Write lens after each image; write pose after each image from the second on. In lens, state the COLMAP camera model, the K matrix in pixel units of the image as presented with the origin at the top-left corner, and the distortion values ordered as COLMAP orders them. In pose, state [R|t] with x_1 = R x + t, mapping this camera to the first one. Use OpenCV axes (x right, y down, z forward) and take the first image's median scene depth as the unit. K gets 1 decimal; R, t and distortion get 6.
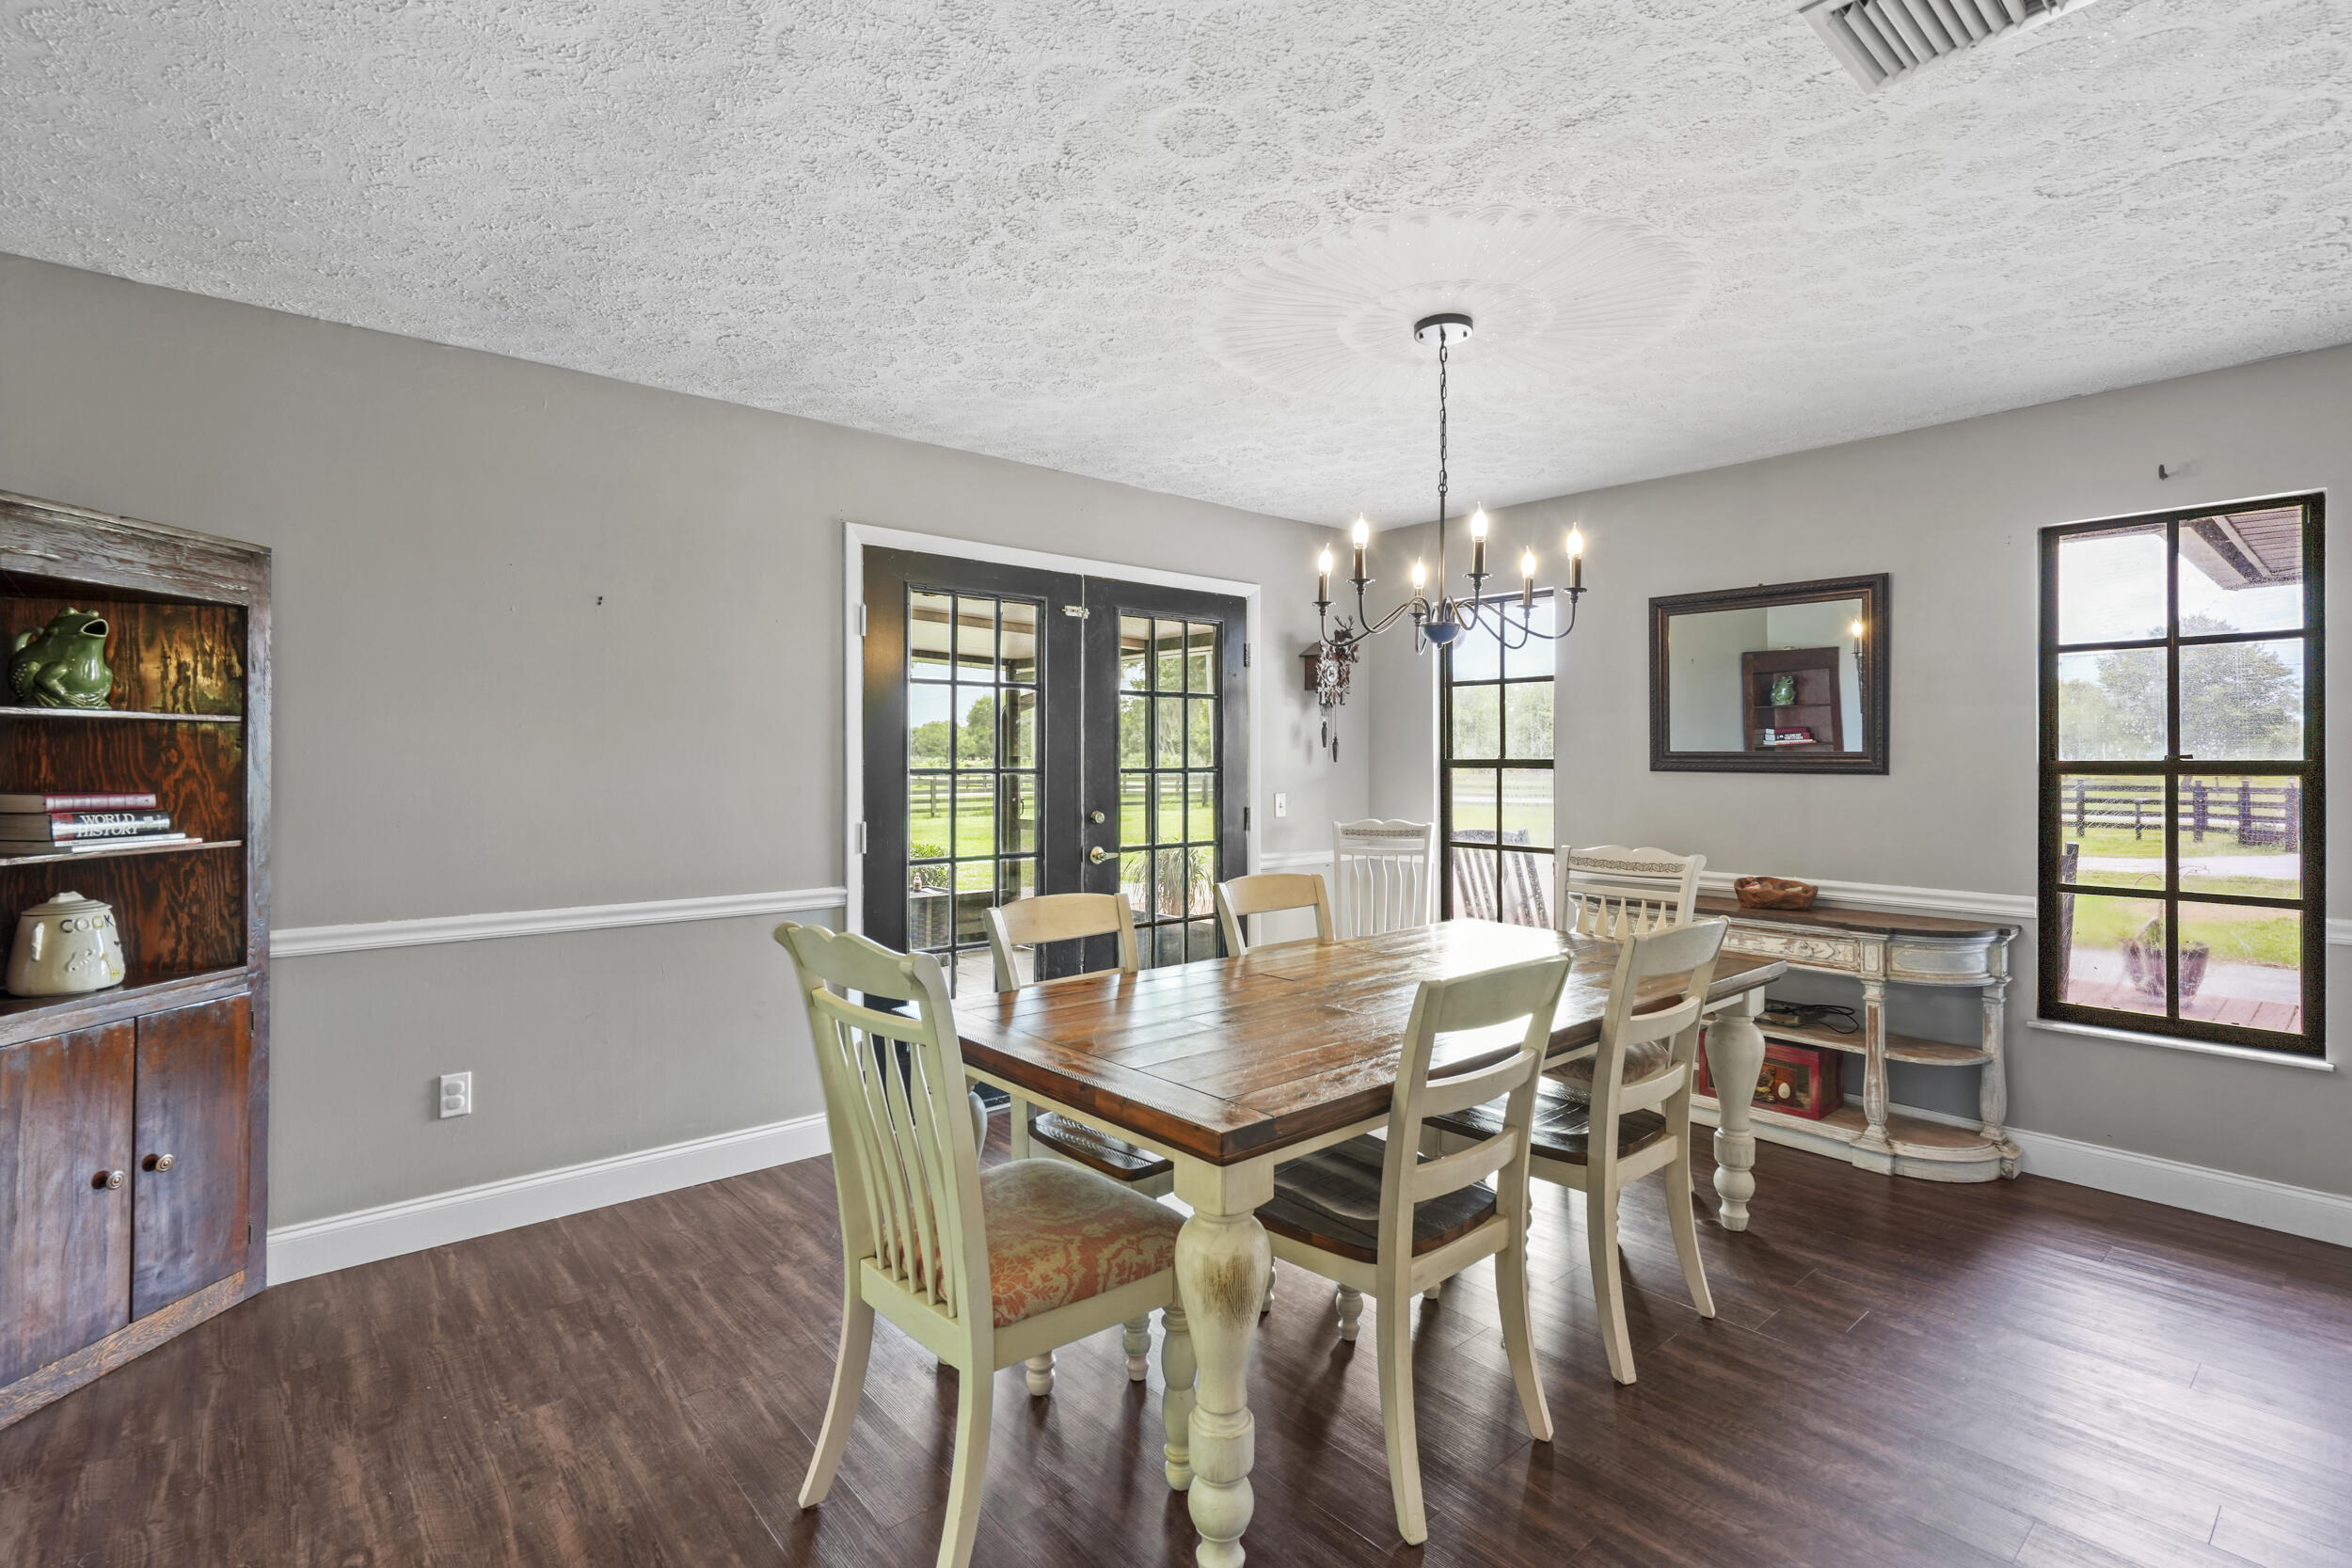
lens RADIAL K [[1075.3, 0, 1175.8], [0, 1075.3, 762.0], [0, 0, 1]] dist [-0.001308, 0.001510]
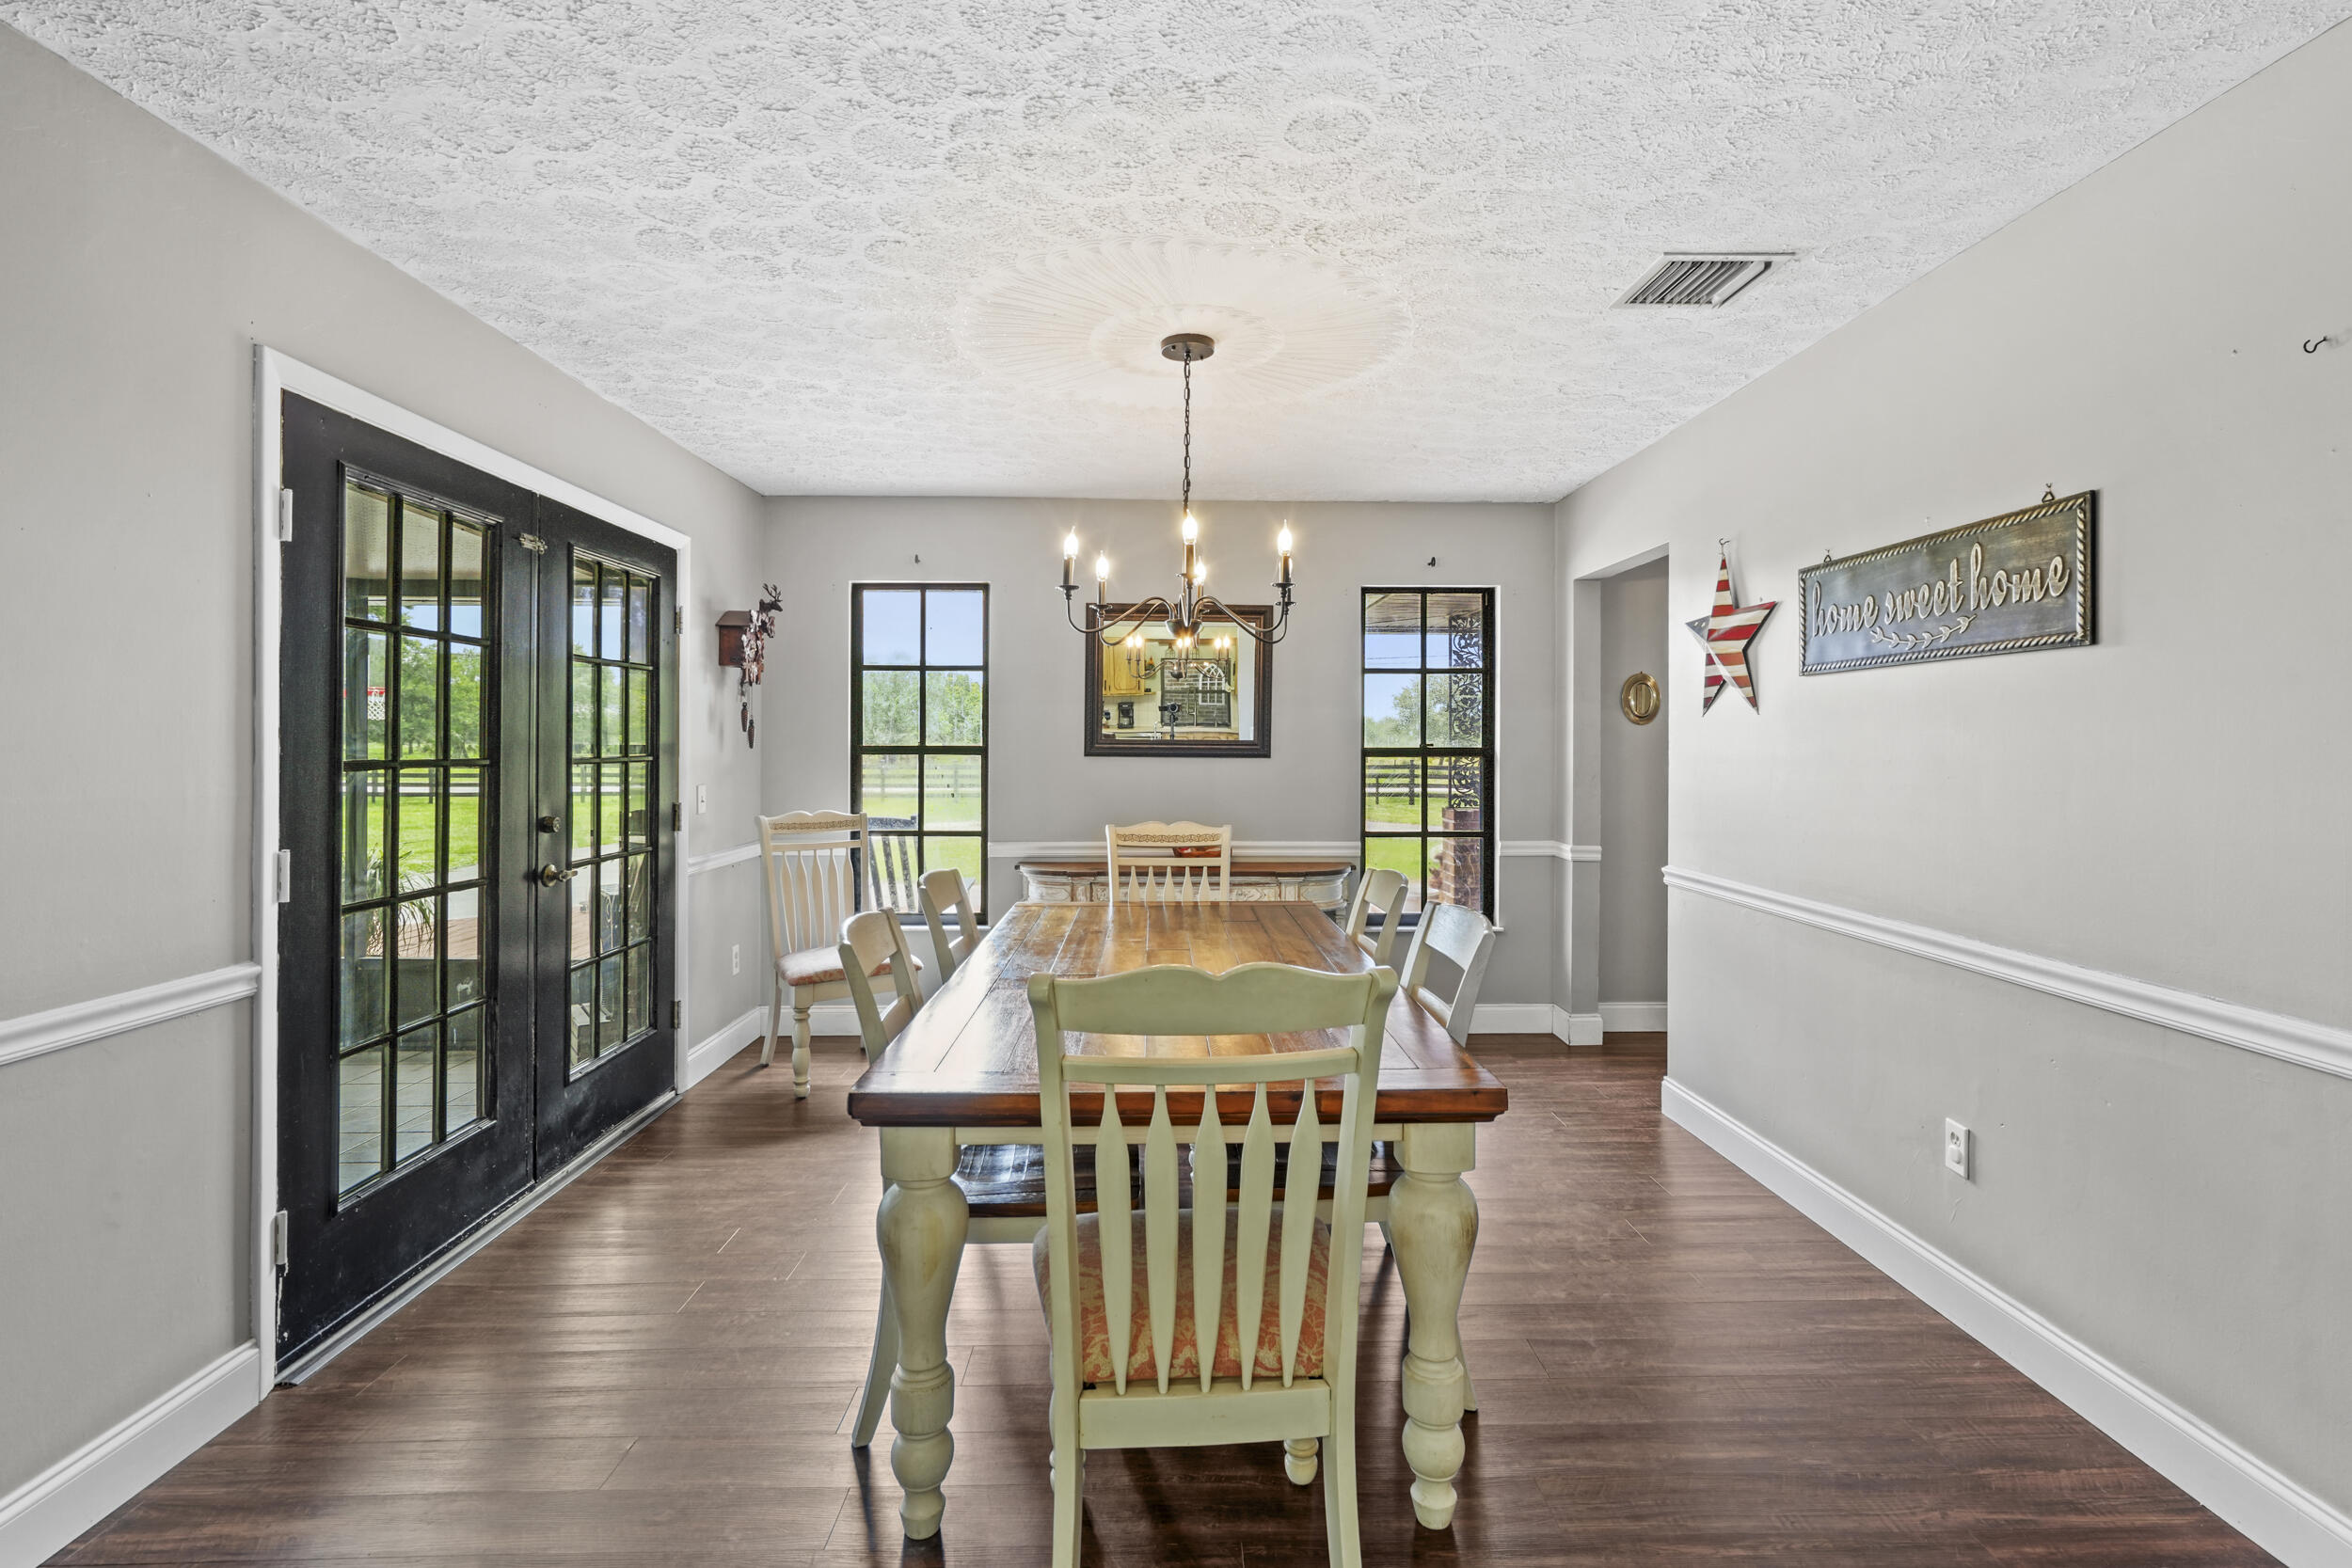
lens RADIAL K [[1075.3, 0, 1182.2], [0, 1075.3, 743.9], [0, 0, 1]] dist [-0.001308, 0.001510]
pose [[0.646755, 0.001911, 0.762695, -0.422031], [0.000462, 0.999996, -0.002897, -0.001742], [-0.762698, 0.002226, 0.646751, 0.226466]]
